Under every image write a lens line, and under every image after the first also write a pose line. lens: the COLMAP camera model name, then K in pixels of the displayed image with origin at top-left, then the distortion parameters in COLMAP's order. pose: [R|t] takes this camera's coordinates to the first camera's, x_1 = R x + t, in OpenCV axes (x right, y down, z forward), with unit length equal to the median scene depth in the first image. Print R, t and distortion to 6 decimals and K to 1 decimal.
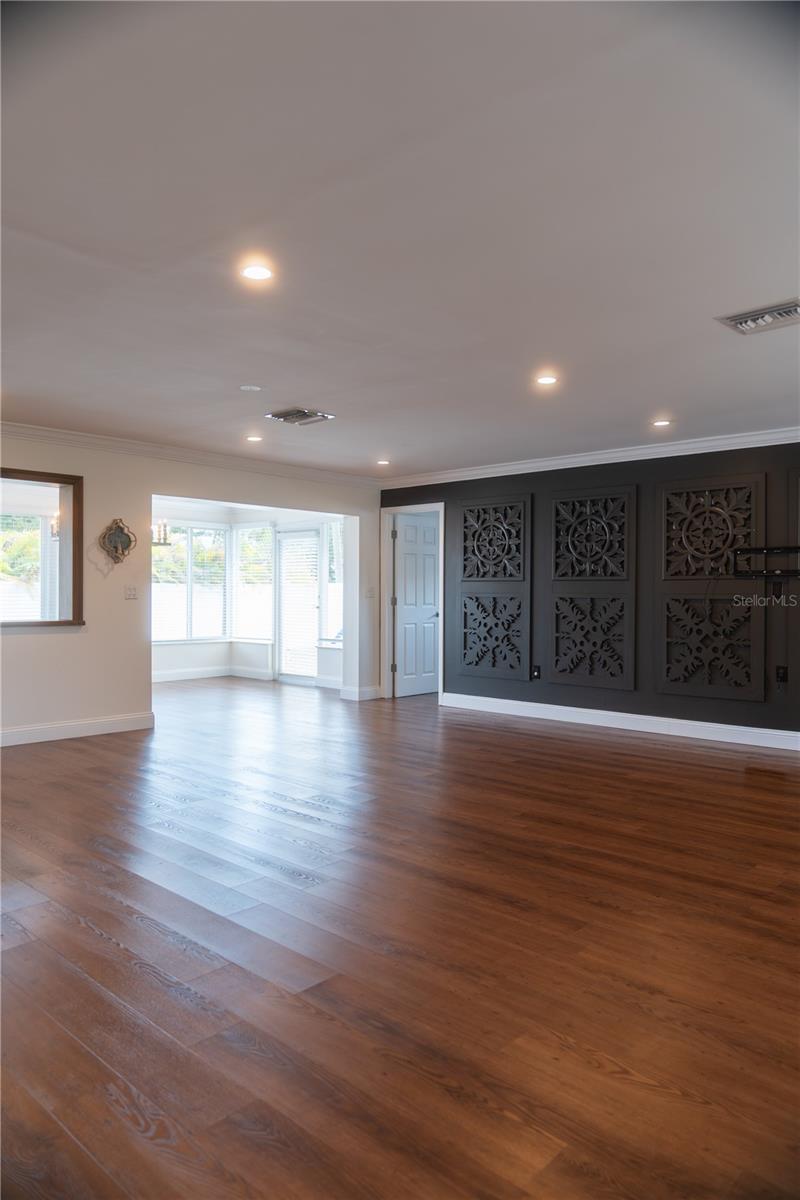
lens RADIAL K [[805.3, 0, 397.0], [0, 805.3, 599.7], [0, 0, 1]] dist [-0.027415, -0.001629]
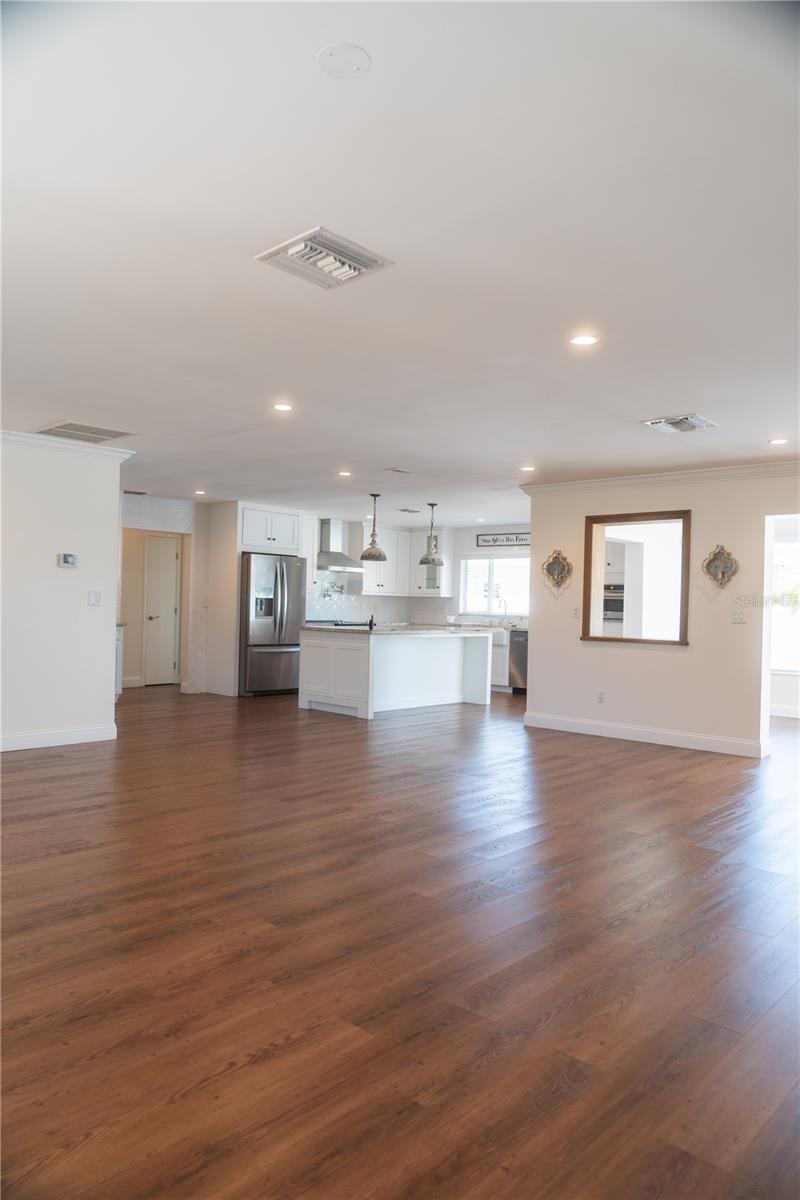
lens RADIAL K [[805.3, 0, 392.9], [0, 805.3, 602.8], [0, 0, 1]] dist [-0.027415, -0.001629]
pose [[0.003575, -0.012008, -0.999922, 0.694850], [-0.034528, 0.999330, -0.012124, 0.000742], [0.999397, 0.034569, 0.003158, 0.594953]]
